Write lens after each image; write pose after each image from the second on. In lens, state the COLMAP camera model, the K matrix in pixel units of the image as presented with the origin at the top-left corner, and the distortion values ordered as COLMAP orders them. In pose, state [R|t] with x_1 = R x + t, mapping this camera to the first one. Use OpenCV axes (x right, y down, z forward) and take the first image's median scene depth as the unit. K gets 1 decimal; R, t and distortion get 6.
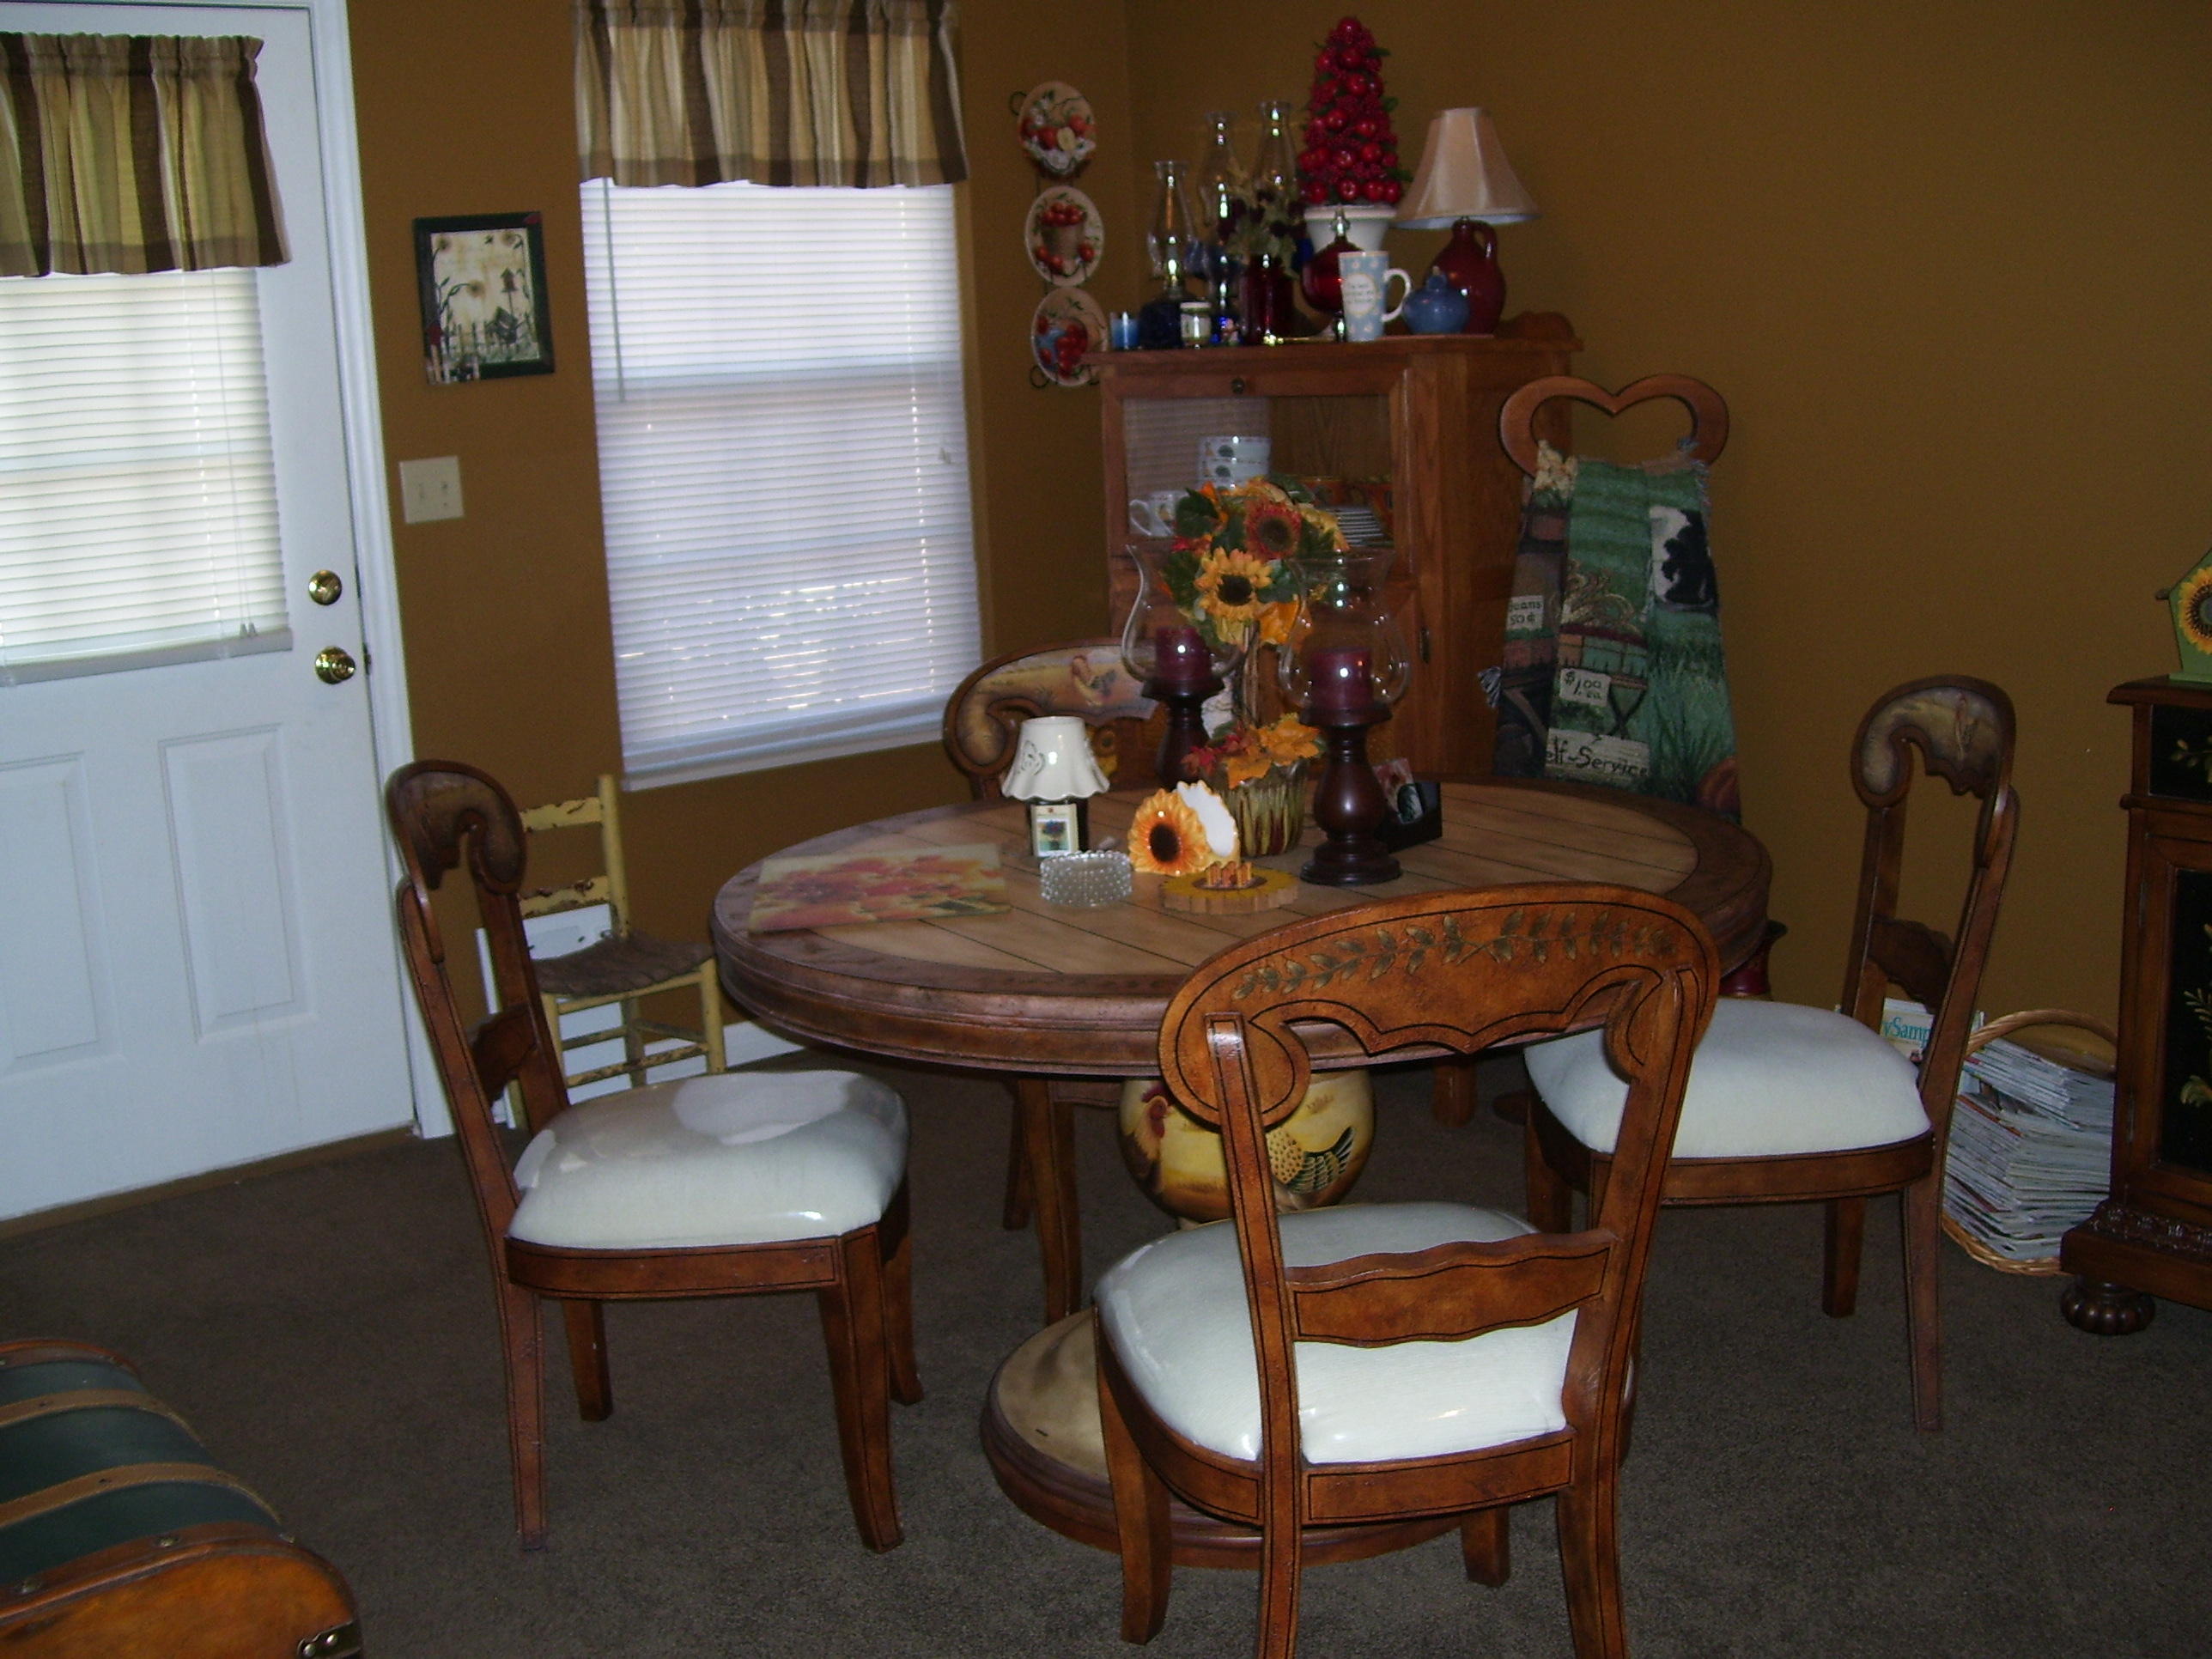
lens RADIAL K [[2381.7, 0, 1105.5], [0, 2381.7, 800.7], [0, 0, 1]] dist [-0.272612, 0.216794]
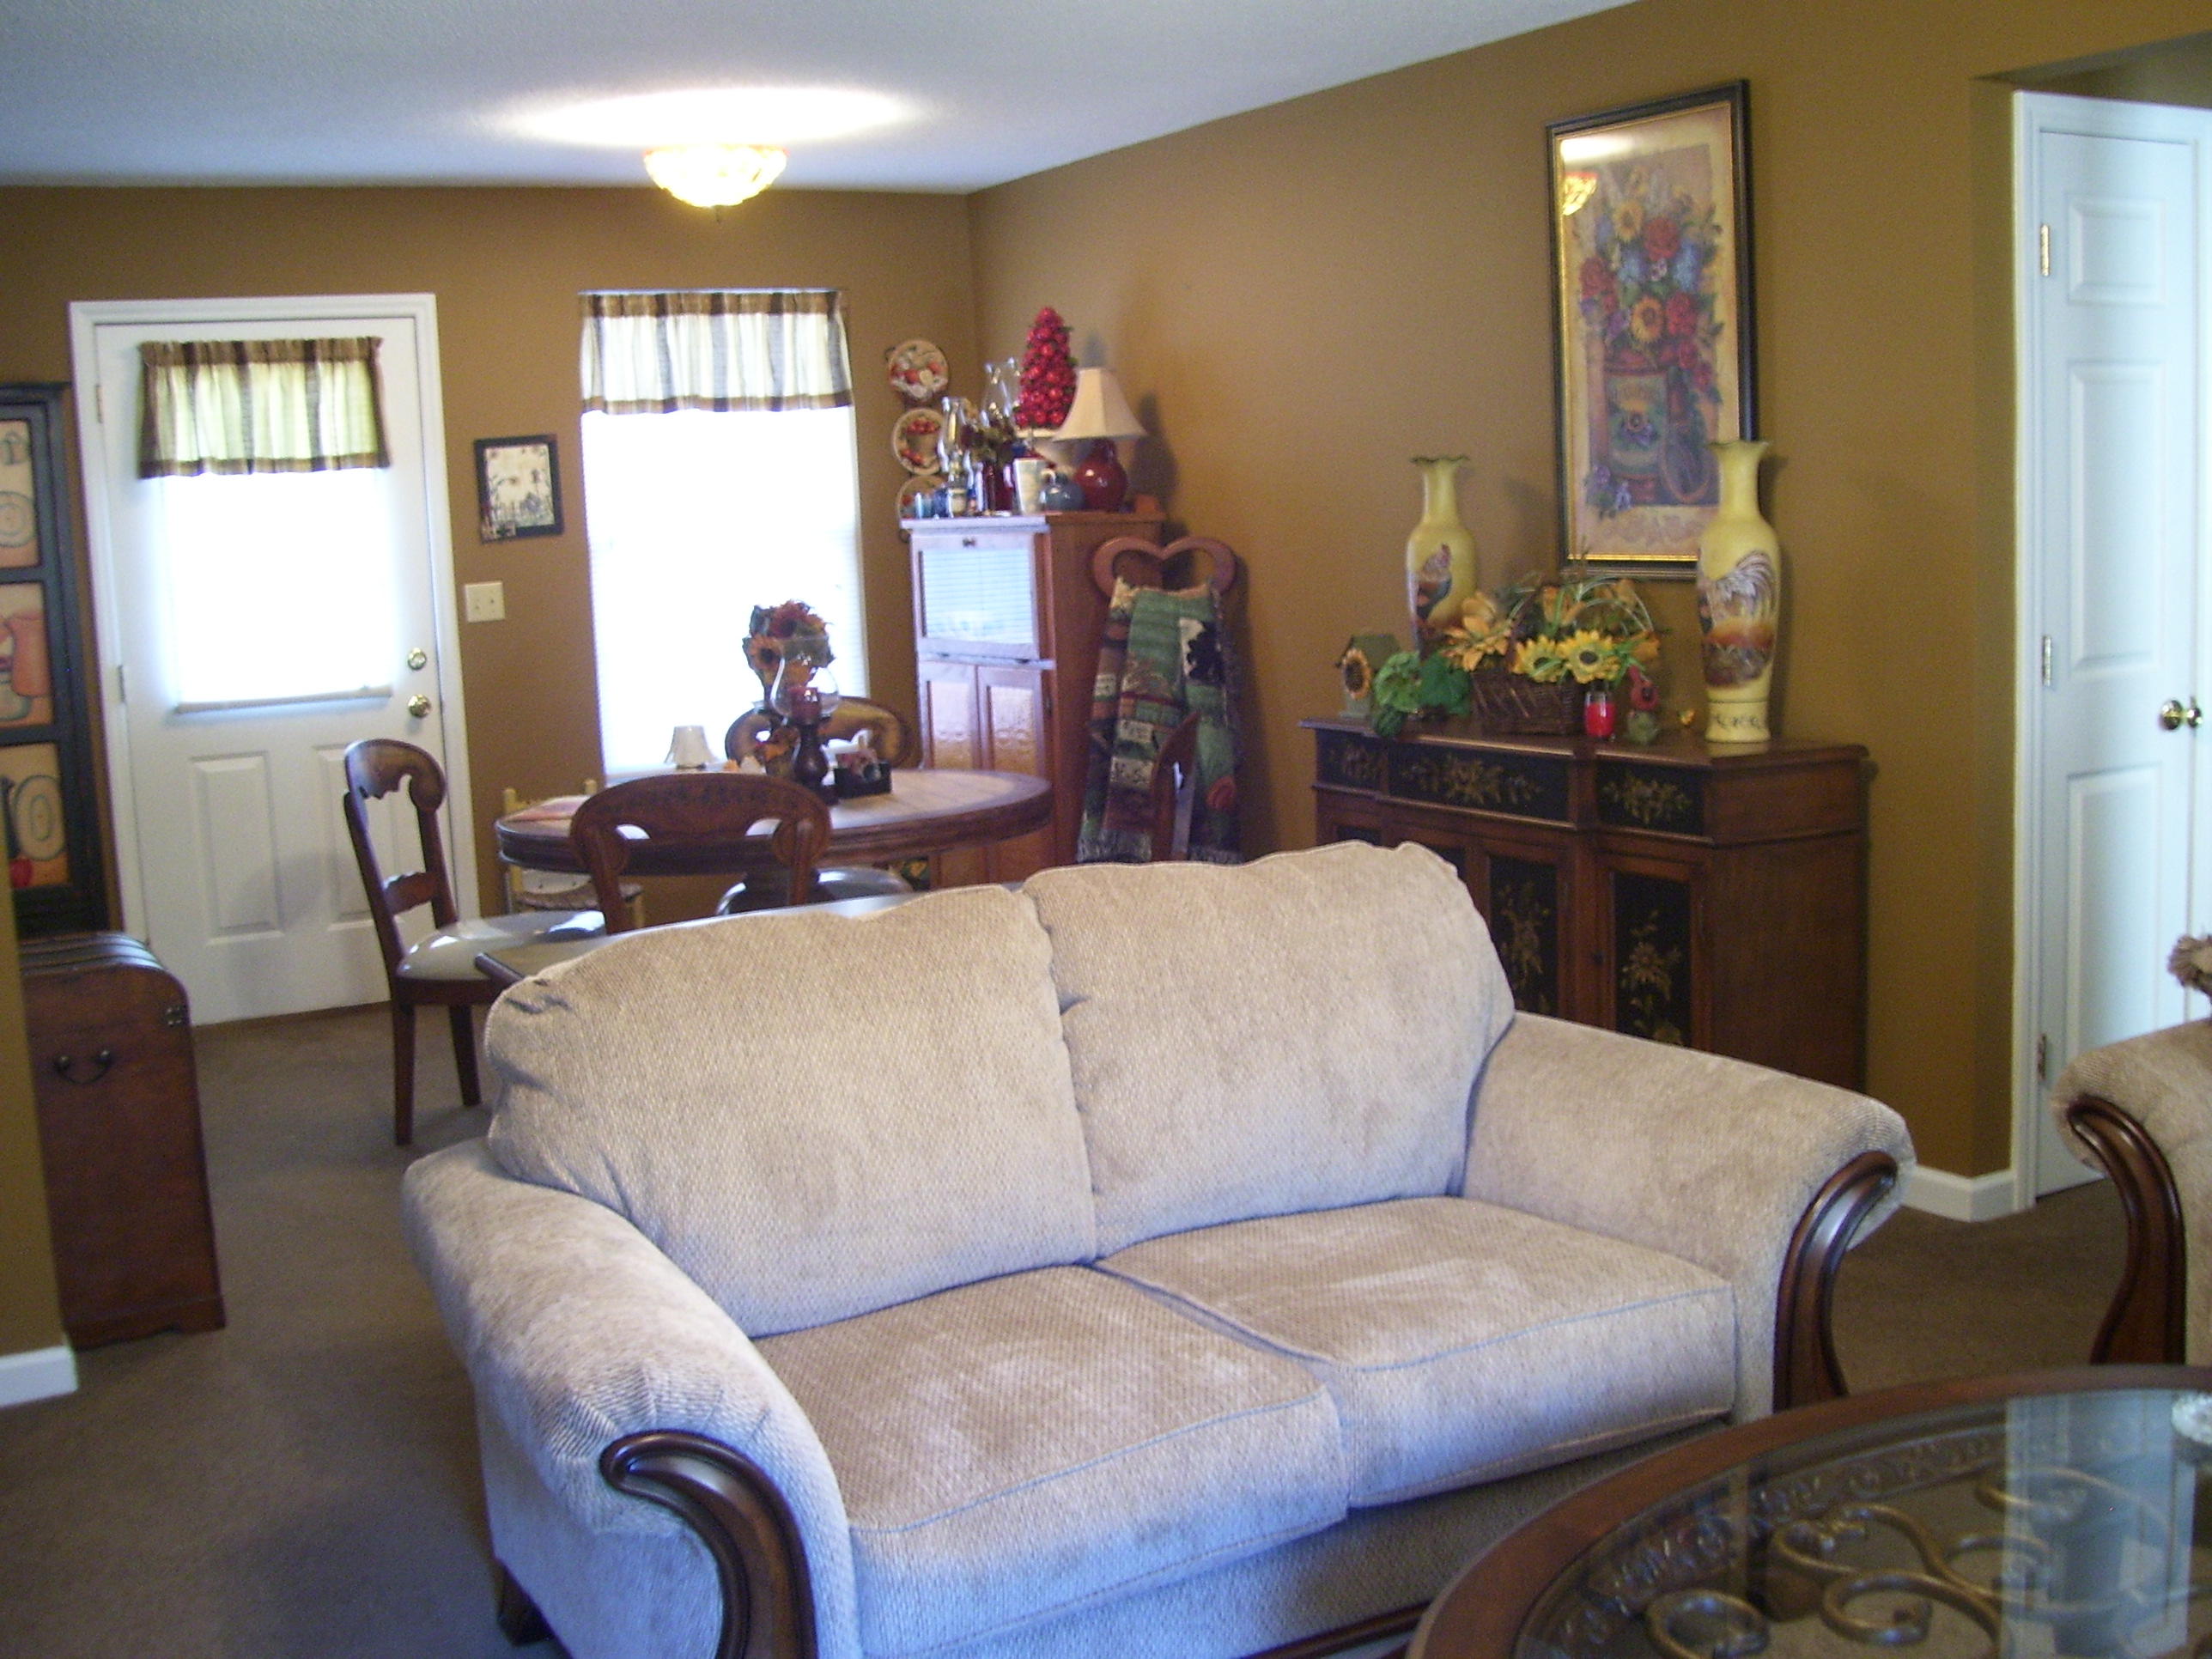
lens RADIAL K [[2381.7, 0, 1105.5], [0, 2381.7, 800.7], [0, 0, 1]] dist [-0.272612, 0.216794]
pose [[0.983583, 0.027310, -0.178378, 0.455526], [-0.036836, 0.998054, -0.050310, 0.077927], [0.176657, 0.056055, 0.982675, -0.567426]]
